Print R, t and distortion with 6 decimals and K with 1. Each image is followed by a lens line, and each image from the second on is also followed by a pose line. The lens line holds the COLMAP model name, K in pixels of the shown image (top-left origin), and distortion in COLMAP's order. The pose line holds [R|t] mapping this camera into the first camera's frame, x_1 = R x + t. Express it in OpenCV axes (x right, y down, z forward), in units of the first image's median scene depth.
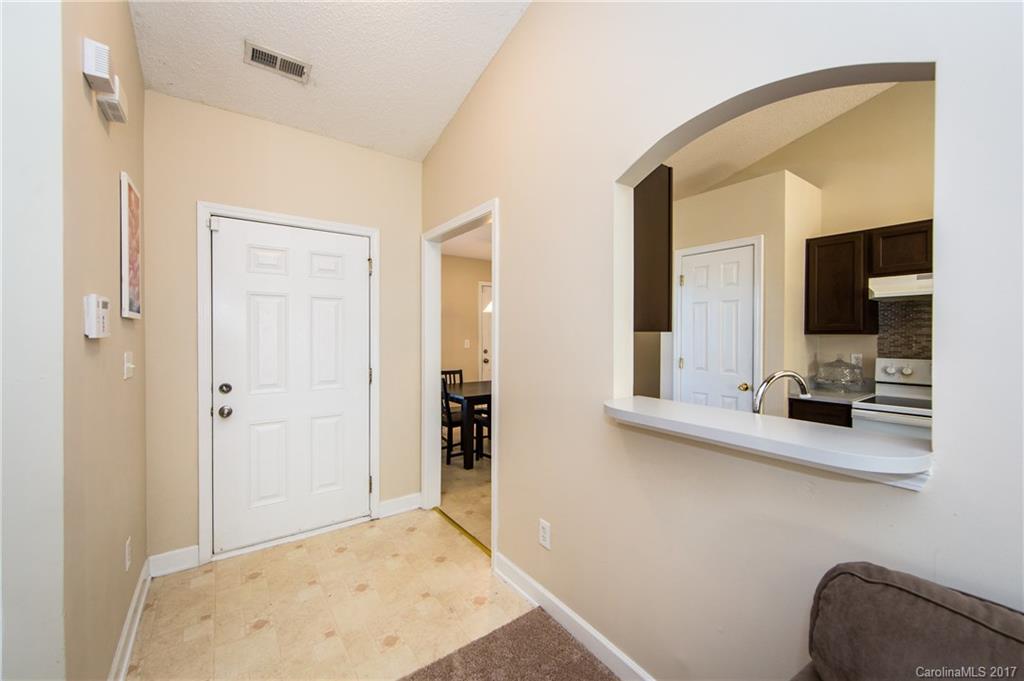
lens RADIAL K [[407.5, 0, 510.0], [0, 407.5, 337.0], [0, 0, 1]] dist [-0.001599, -0.000721]
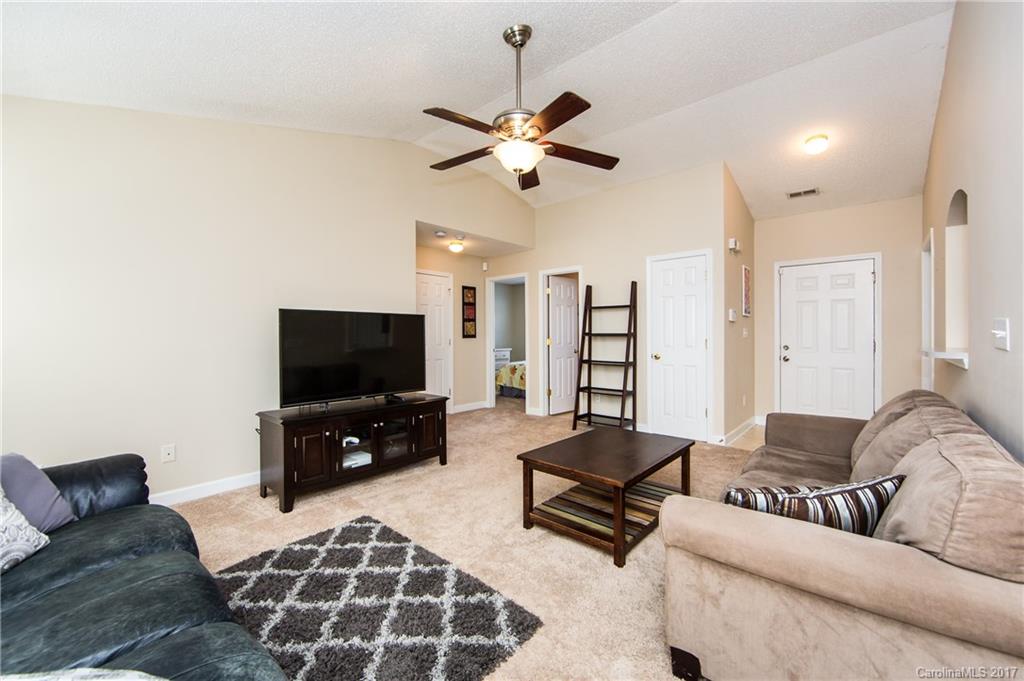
lens RADIAL K [[407.5, 0, 533.9], [0, 407.5, 335.0], [0, 0, 1]] dist [-0.001599, -0.000721]
pose [[0.245251, 0.001116, -0.969459, 0.977000], [-0.007367, 0.999973, -0.000713, 0.069158], [0.969432, 0.007316, 0.245252, -0.749307]]
